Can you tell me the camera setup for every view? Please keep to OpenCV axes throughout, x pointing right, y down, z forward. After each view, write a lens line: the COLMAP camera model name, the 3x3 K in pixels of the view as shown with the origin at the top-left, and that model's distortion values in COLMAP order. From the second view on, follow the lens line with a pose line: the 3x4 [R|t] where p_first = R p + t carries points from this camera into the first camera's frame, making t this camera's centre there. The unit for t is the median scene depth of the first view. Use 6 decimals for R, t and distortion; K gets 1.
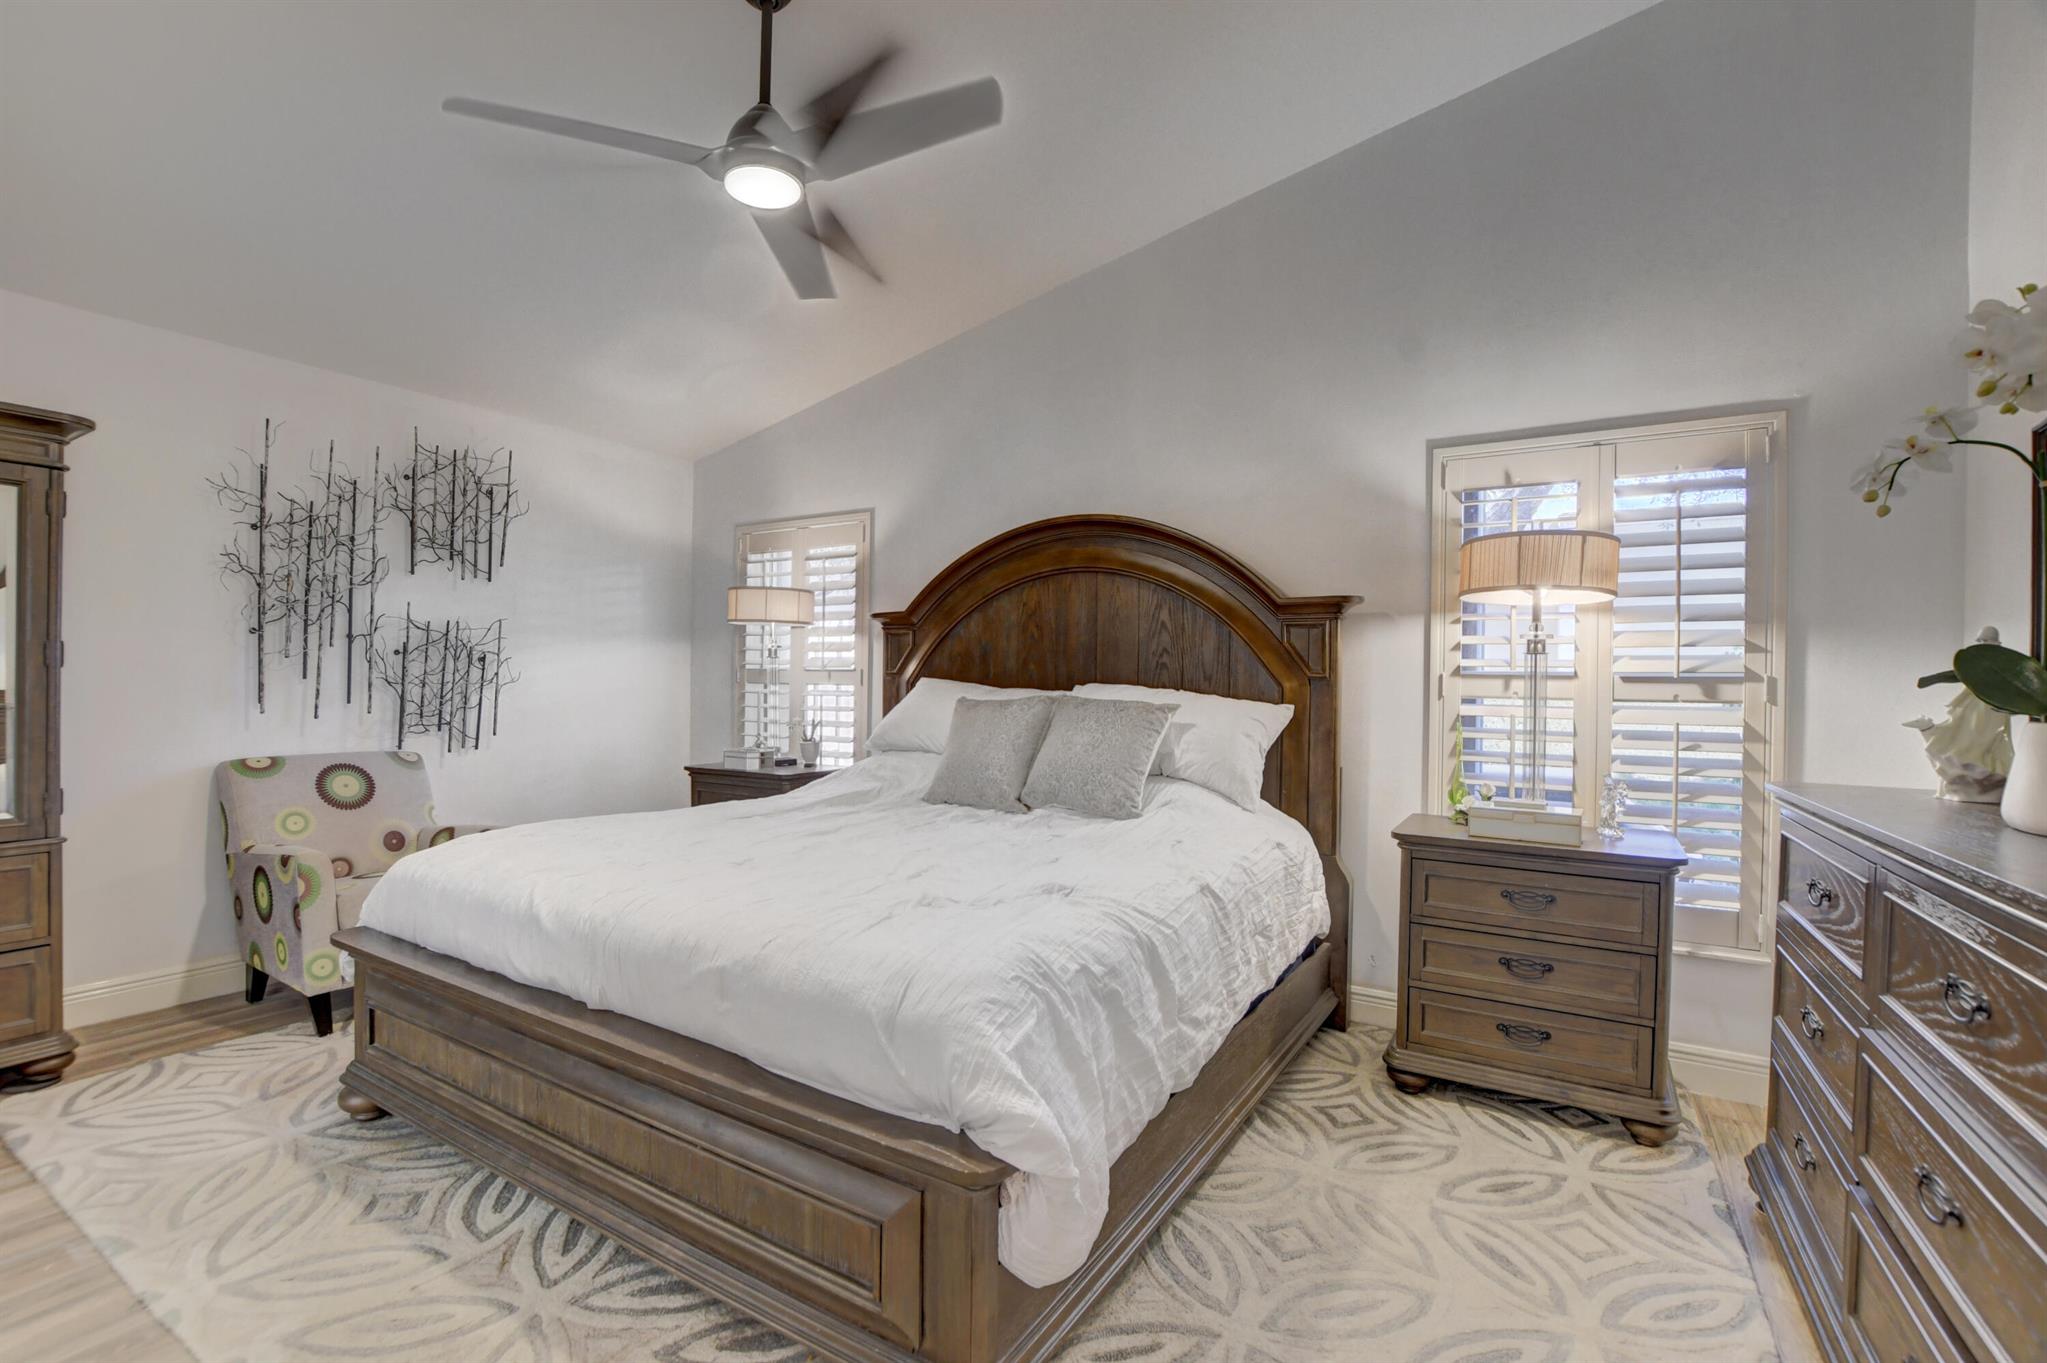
lens RADIAL K [[905.0, 0, 1004.7], [0, 905.0, 683.3], [0, 0, 1]] dist [-0.030474, 0.000502]
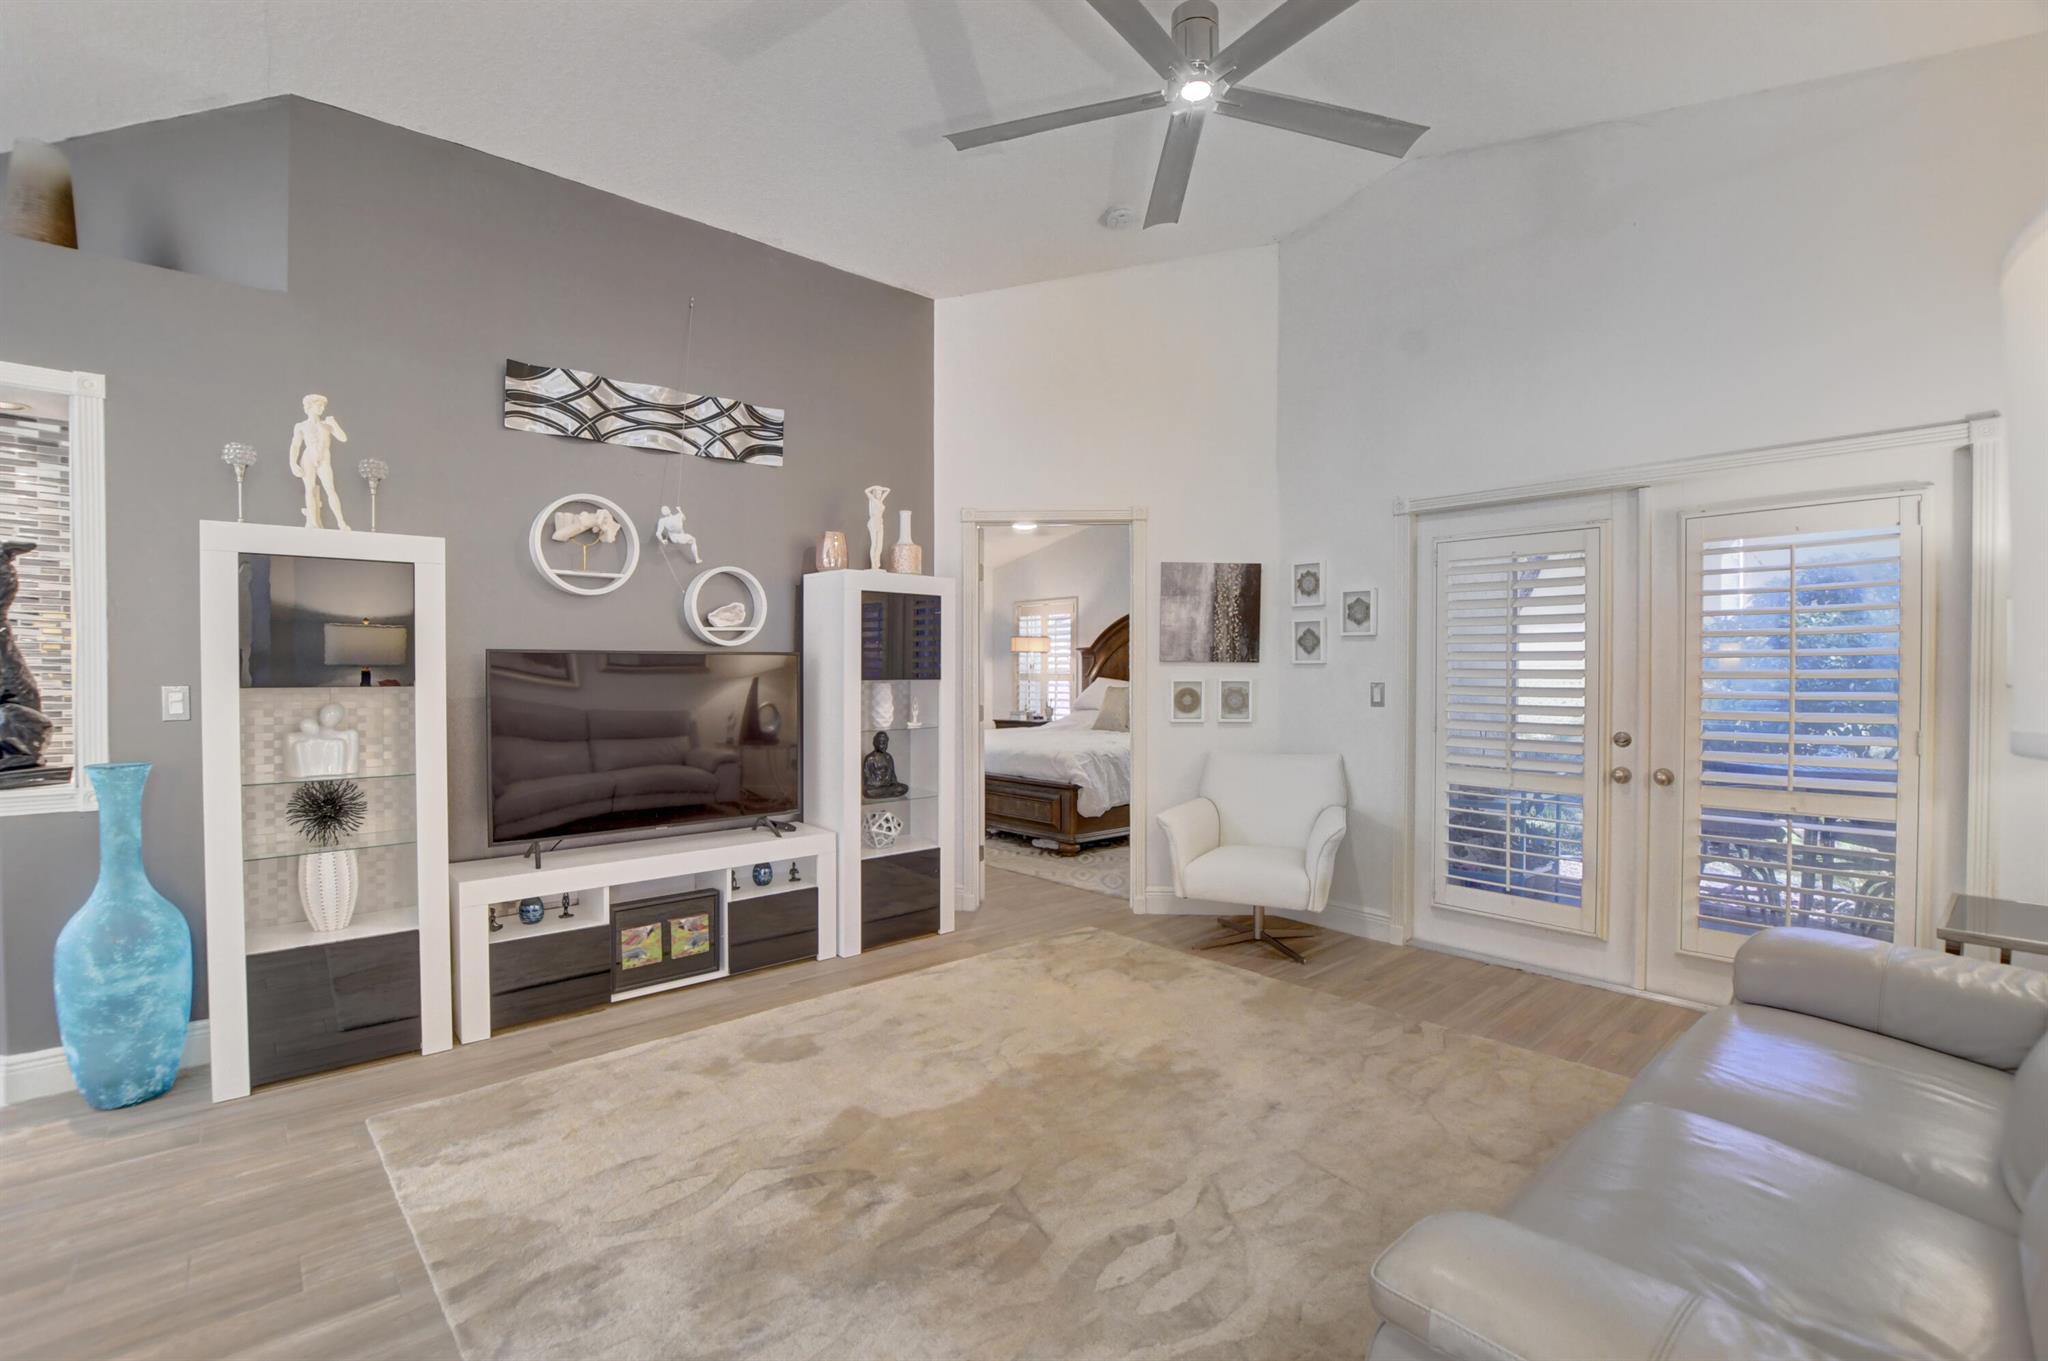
lens RADIAL K [[905.4, 0, 1005.2], [0, 905.4, 682.3], [0, 0, 1]] dist [-0.030474, 0.000502]
pose [[0.957898, -0.009715, -0.286944, 0.309280], [0.011198, 0.999931, 0.003526, -0.004720], [0.286890, -0.006591, 0.957941, -1.114359]]
